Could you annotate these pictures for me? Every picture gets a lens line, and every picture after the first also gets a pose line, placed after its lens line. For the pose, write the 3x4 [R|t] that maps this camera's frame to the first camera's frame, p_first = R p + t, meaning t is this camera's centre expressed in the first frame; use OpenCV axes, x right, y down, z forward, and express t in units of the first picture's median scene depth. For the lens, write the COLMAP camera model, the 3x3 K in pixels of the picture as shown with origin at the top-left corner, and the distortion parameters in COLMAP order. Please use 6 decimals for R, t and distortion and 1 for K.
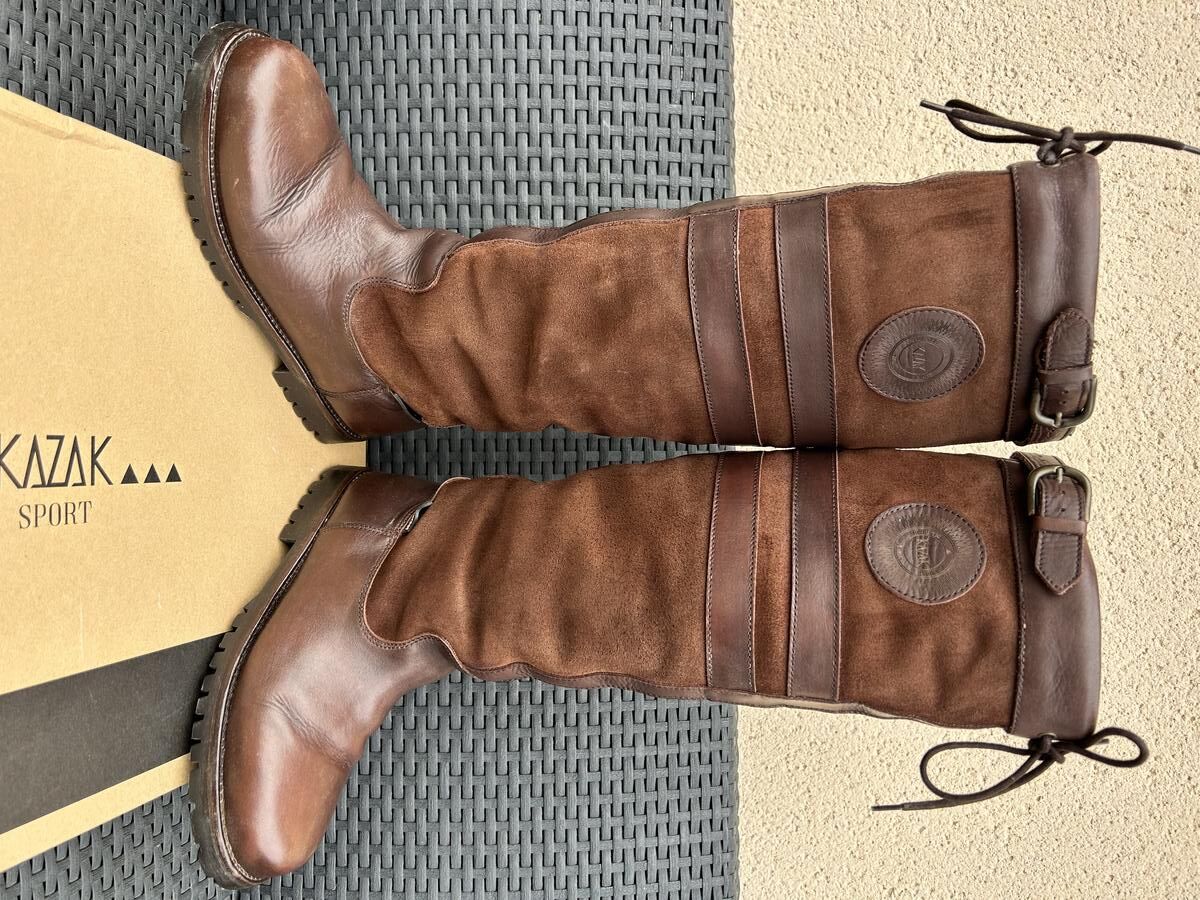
lens RADIAL K [[948.4, 0, 563.7], [0, 948.4, 462.3], [0, 0, 1]] dist [0.013524, -0.032052]
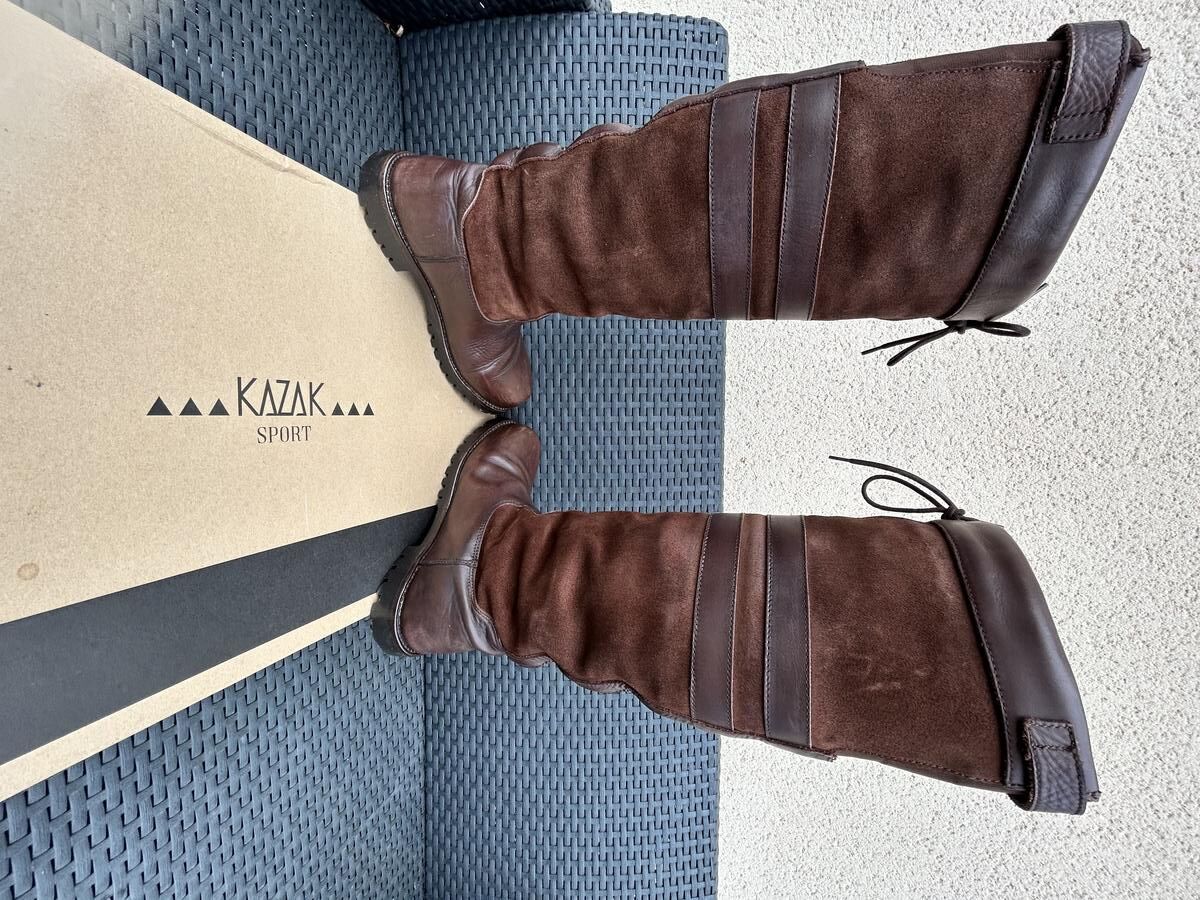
lens RADIAL K [[496.7, 0, 580.3], [0, 496.7, 450.0], [0, 0, 1]] dist [-0.013983, 0.002711]
pose [[0.999102, 0.004828, -0.042102, -0.038493], [-0.002275, 0.998167, 0.060478, 0.027946], [0.042317, -0.060328, 0.997281, 0.220964]]
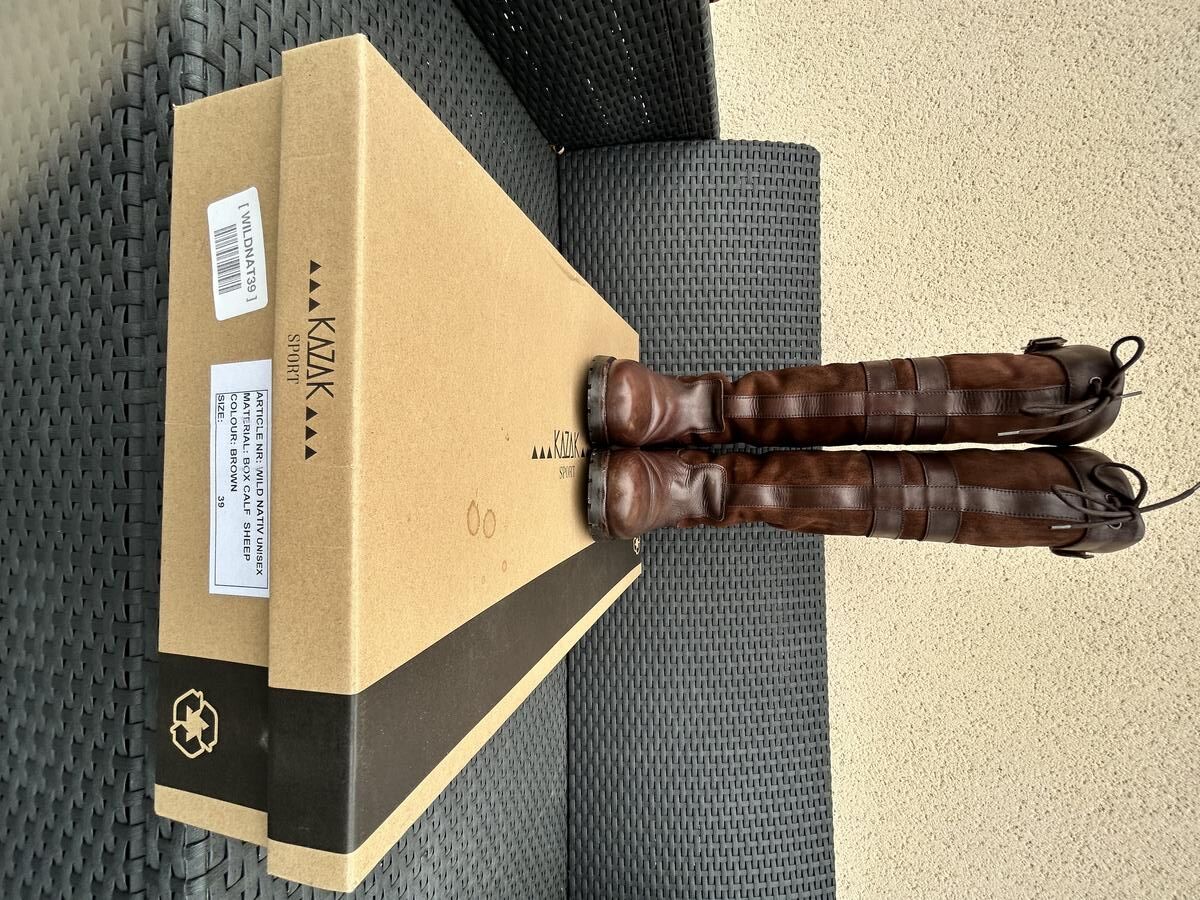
lens RADIAL K [[496.7, 0, 588.2], [0, 496.7, 447.7], [0, 0, 1]] dist [-0.013983, 0.002711]
pose [[0.999825, -0.010088, -0.015783, -0.397706], [0.009718, 0.999681, -0.023319, 0.025407], [0.016013, 0.023161, 0.999603, -0.002171]]
